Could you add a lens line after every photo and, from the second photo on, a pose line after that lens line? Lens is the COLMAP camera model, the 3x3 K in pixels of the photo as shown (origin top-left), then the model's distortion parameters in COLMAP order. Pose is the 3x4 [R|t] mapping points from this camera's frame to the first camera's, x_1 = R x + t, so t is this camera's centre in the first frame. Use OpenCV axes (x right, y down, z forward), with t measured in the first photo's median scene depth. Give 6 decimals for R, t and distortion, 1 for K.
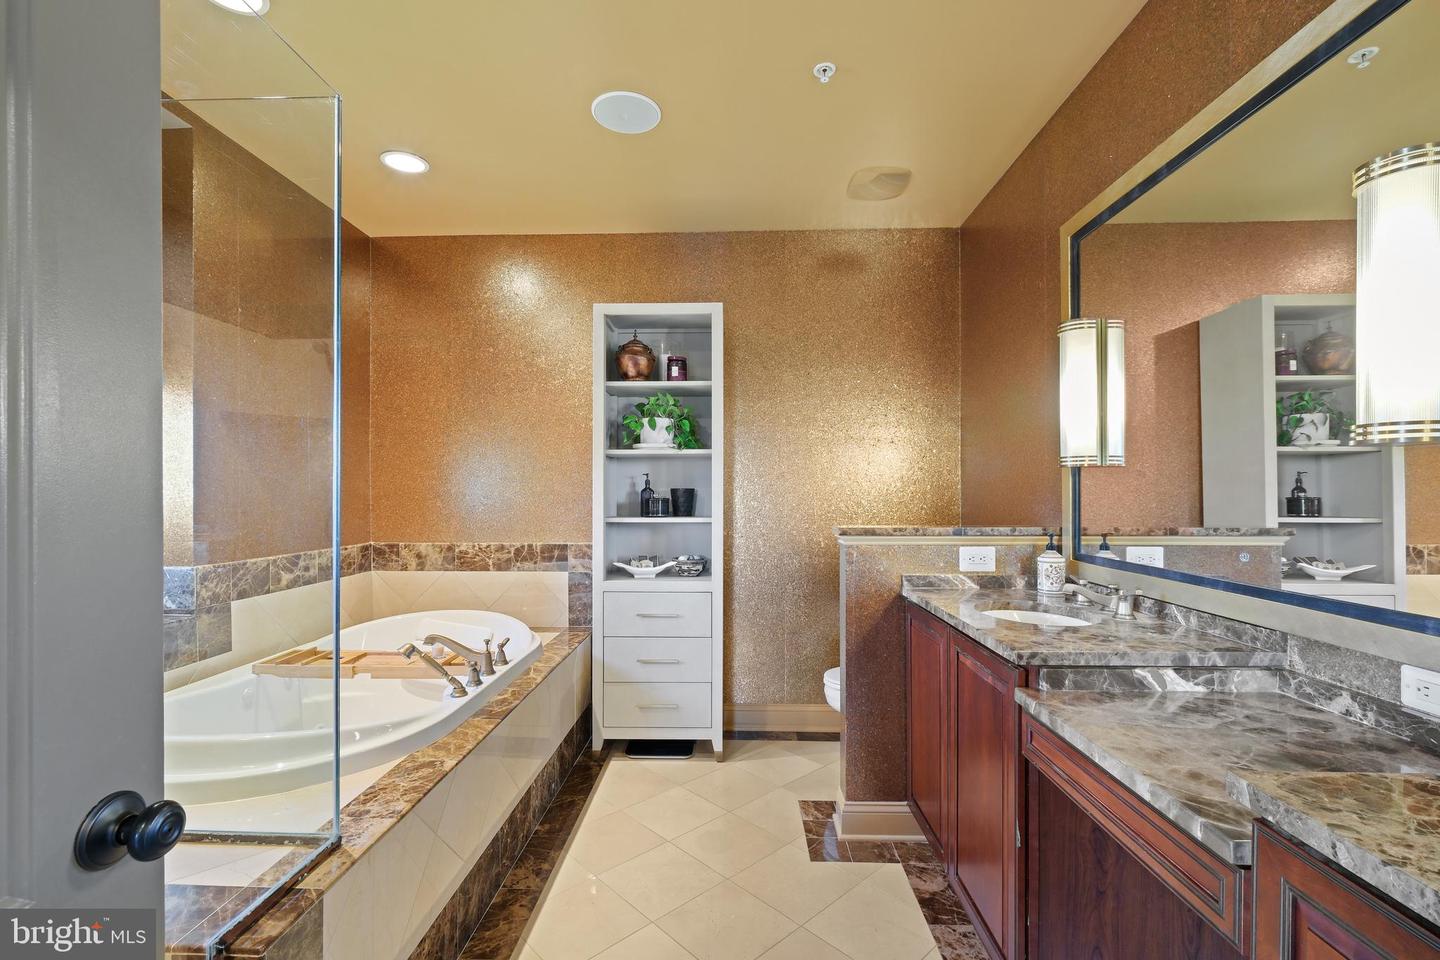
lens RADIAL K [[634.0, 0, 717.1], [0, 634.0, 487.1], [0, 0, 1]] dist [0.001313, -0.000787]
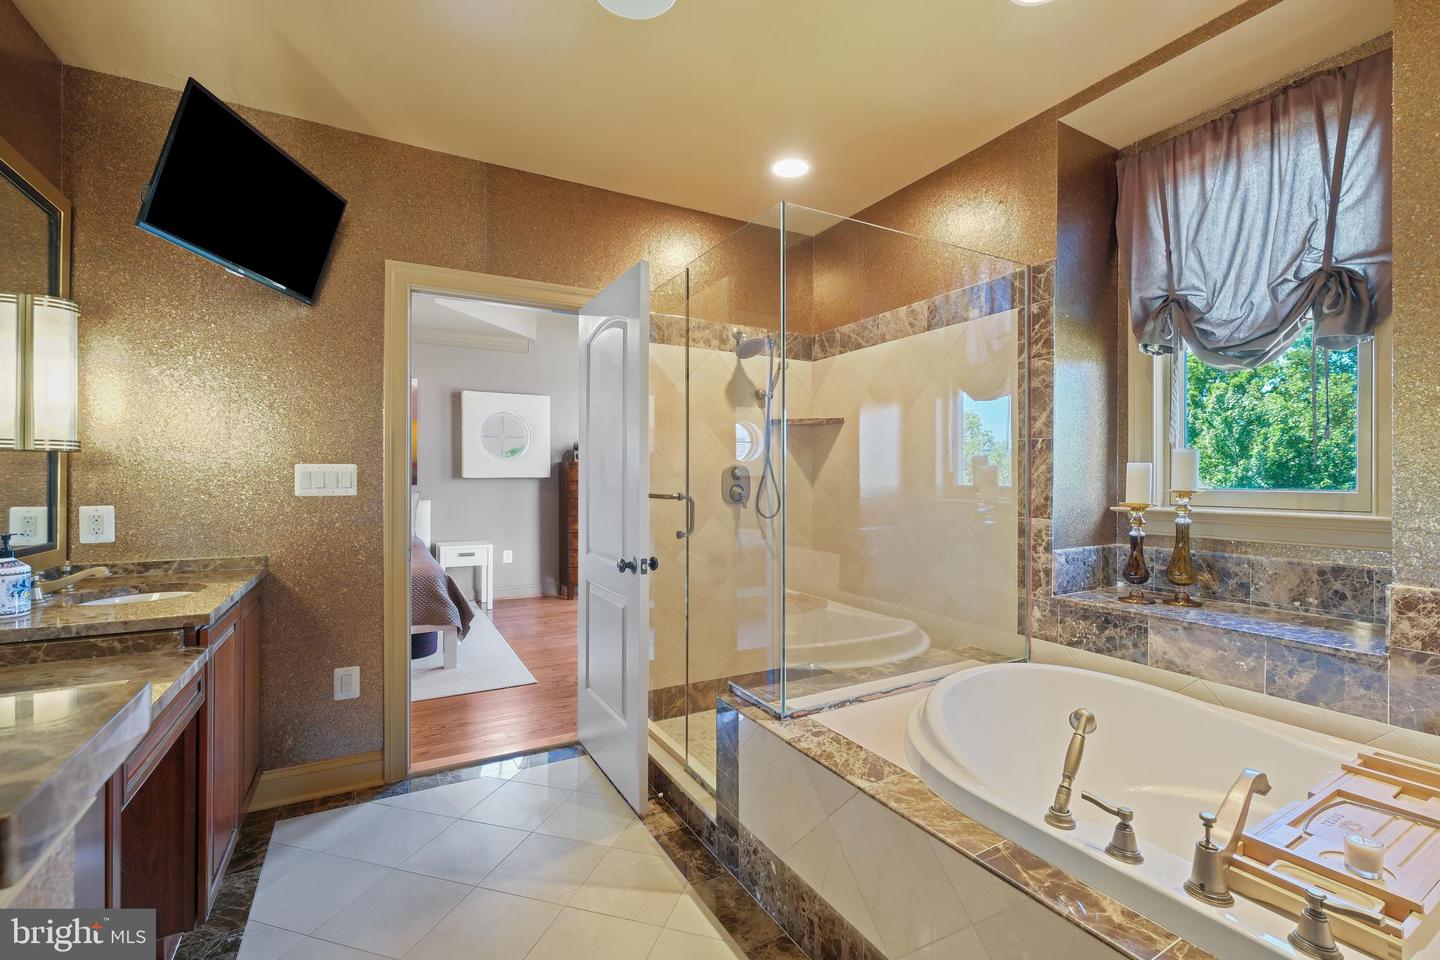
lens RADIAL K [[634.0, 0, 725.7], [0, 634.0, 475.0], [0, 0, 1]] dist [0.001313, -0.000787]
pose [[-0.851225, 0.005030, -0.524776, 0.270253], [0.007451, 0.999969, -0.002501, 0.006245], [0.524747, -0.006039, -0.851237, 2.181872]]
